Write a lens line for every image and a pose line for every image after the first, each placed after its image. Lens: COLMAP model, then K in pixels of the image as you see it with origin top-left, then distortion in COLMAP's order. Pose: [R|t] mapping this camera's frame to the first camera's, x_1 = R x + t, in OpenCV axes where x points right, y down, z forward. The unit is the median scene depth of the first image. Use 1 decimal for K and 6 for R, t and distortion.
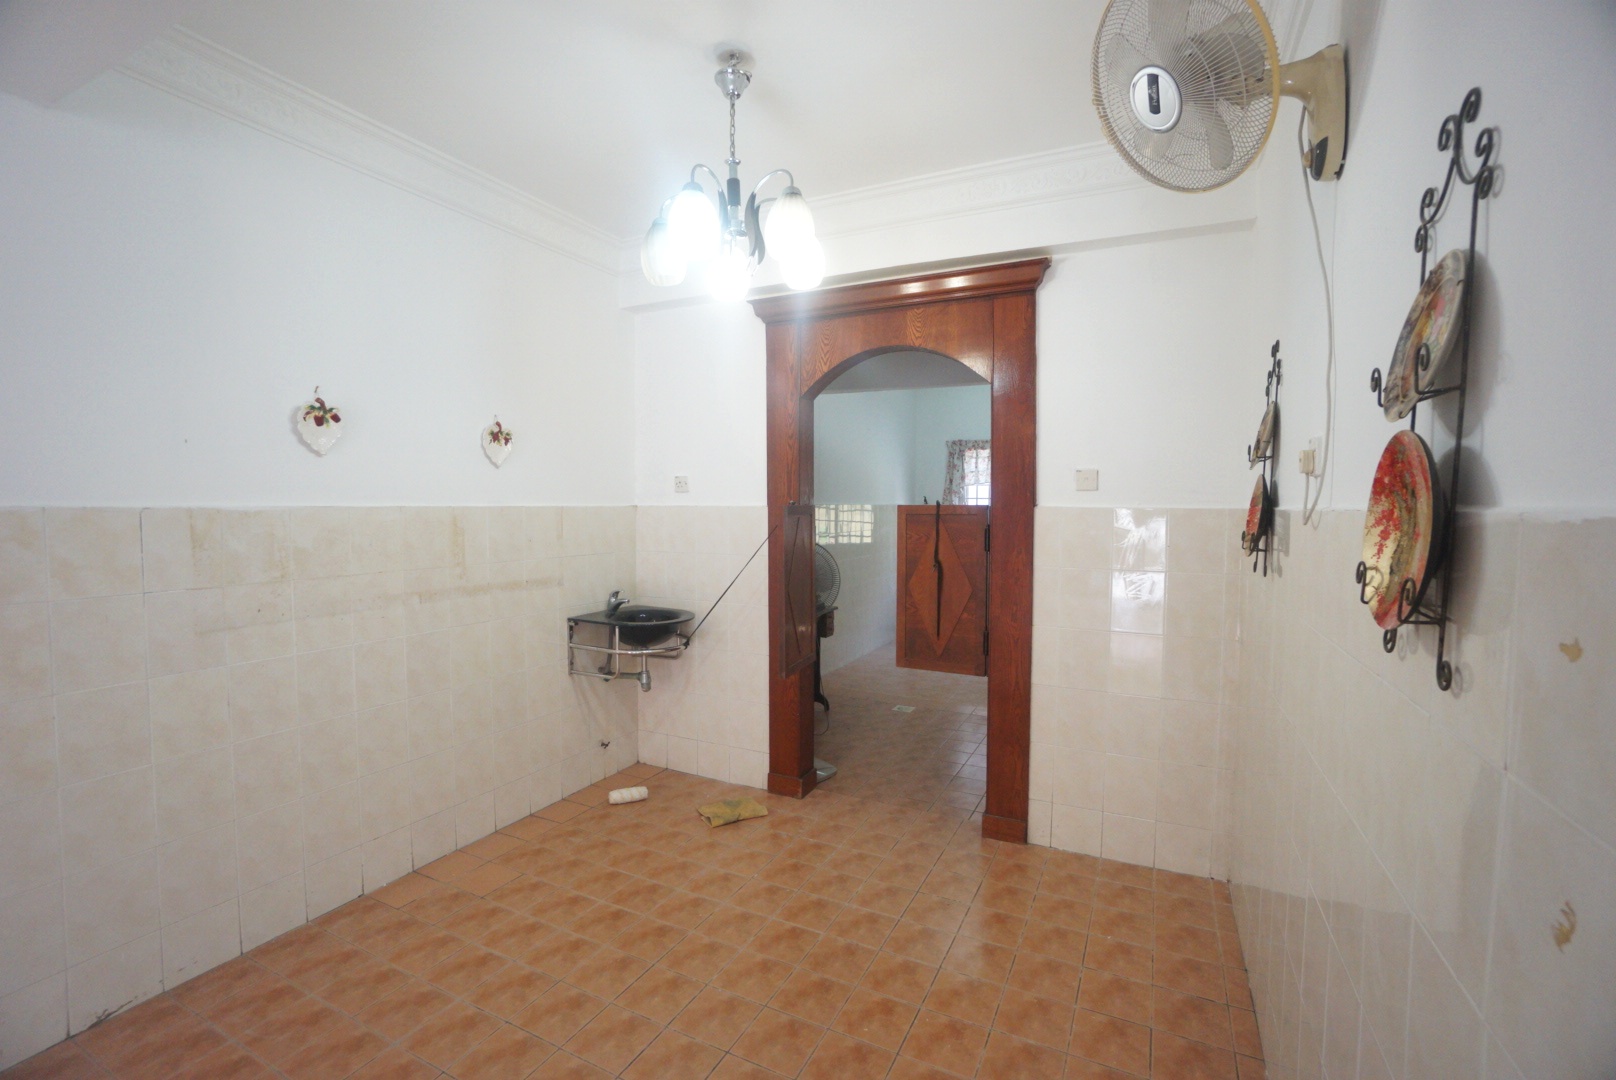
lens RADIAL K [[716.4, 0, 793.1], [0, 716.4, 541.0], [0, 0, 1]] dist [-0.066303, 0.030776]
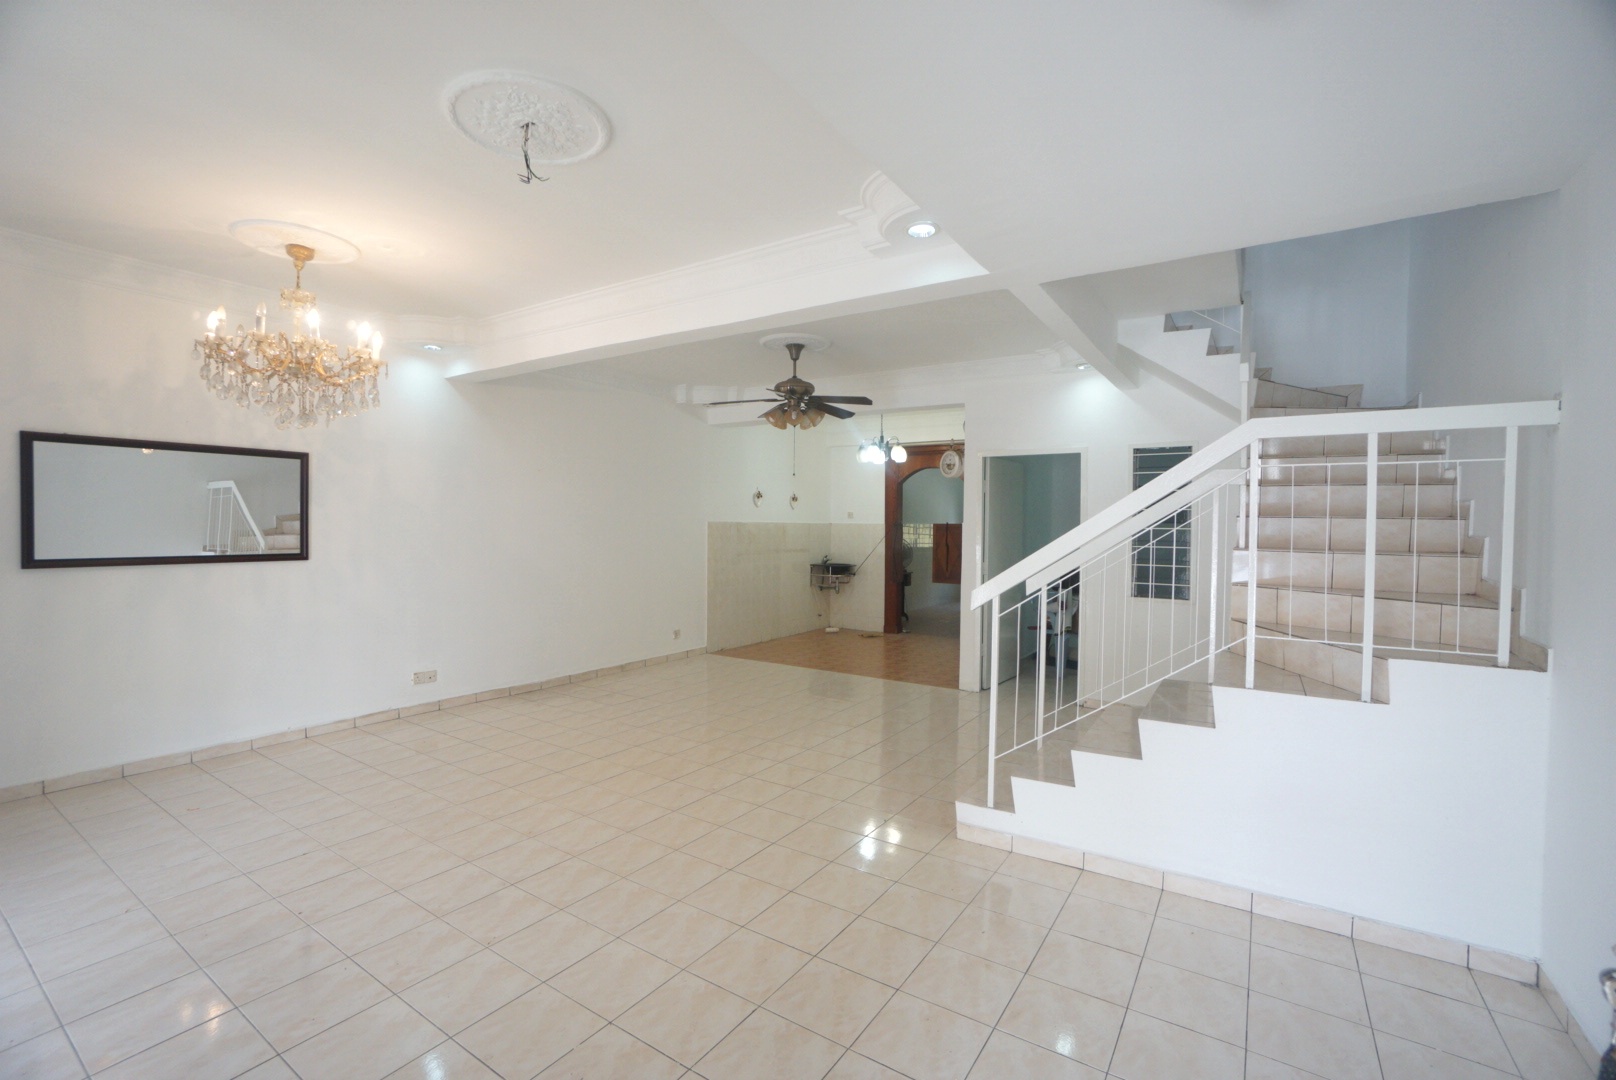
lens RADIAL K [[716.4, 0, 793.1], [0, 716.4, 541.0], [0, 0, 1]] dist [-0.066303, 0.030776]
pose [[0.992699, 0.010519, -0.120161, -0.054980], [-0.013956, 0.999516, -0.027802, 0.094465], [0.119811, 0.029276, 0.992365, -1.689394]]
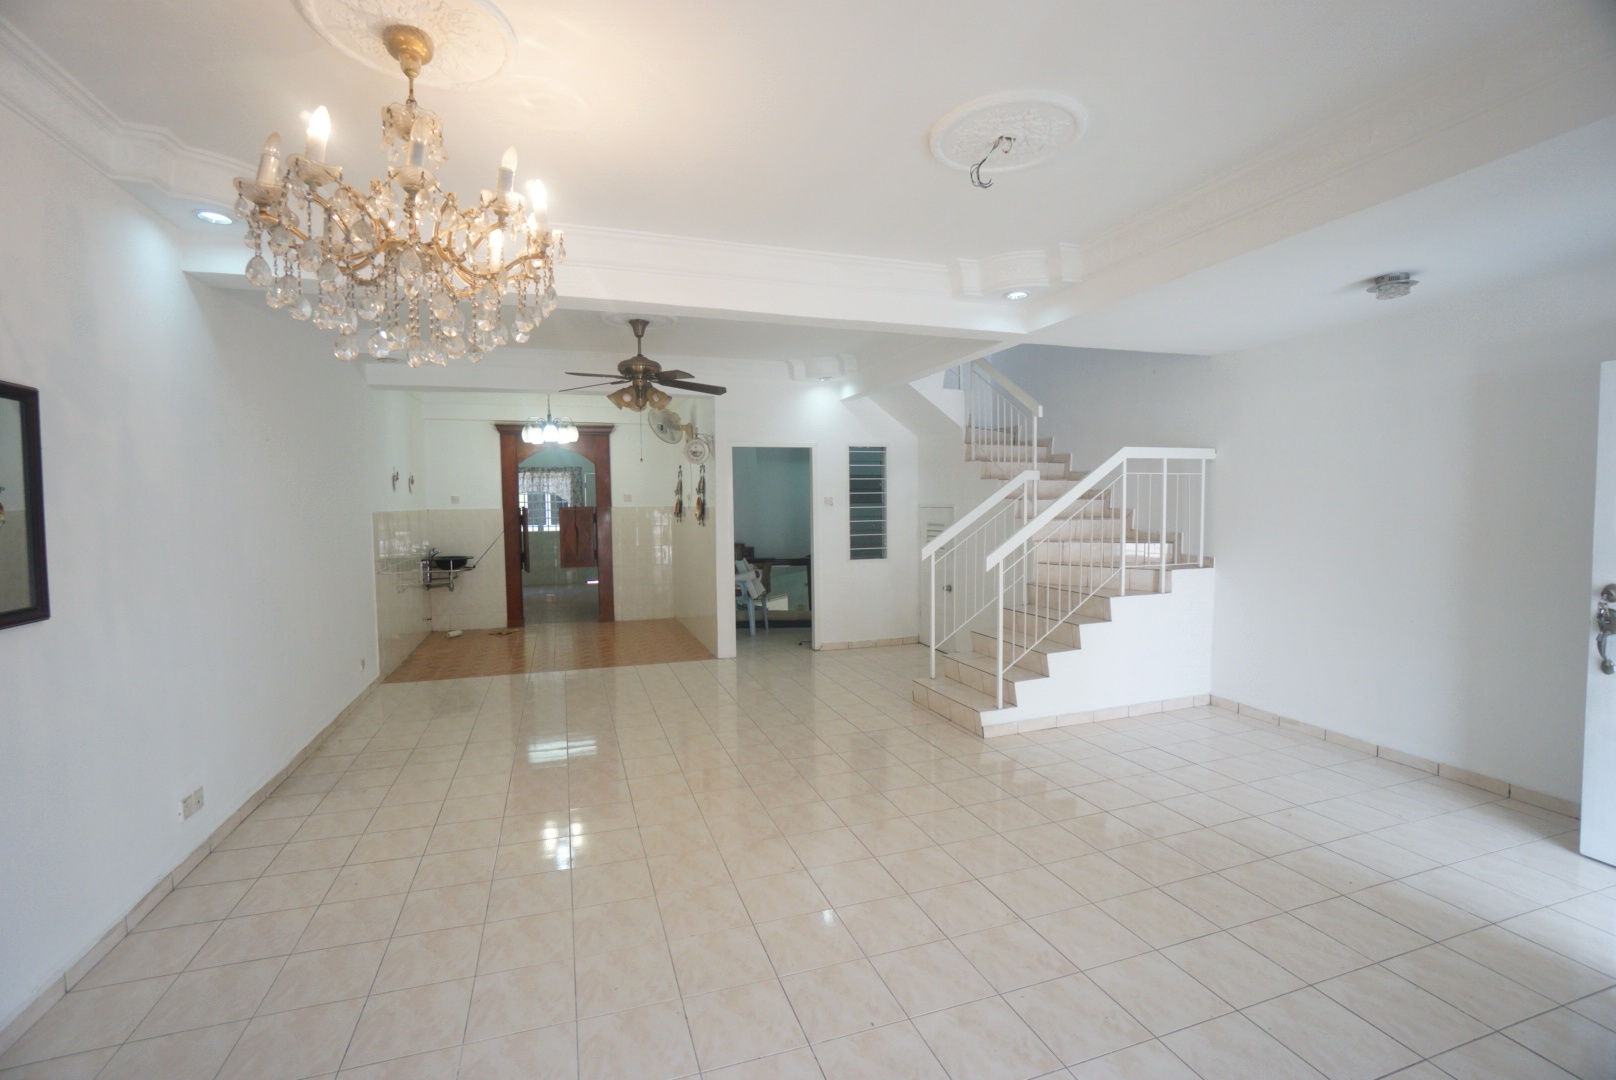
lens RADIAL K [[716.4, 0, 793.1], [0, 716.4, 541.0], [0, 0, 1]] dist [-0.066303, 0.030776]
pose [[0.701960, -0.050209, 0.710444, -1.064781], [0.049347, 0.998544, 0.021812, 0.057244], [-0.710504, 0.019747, 0.703416, -1.395521]]
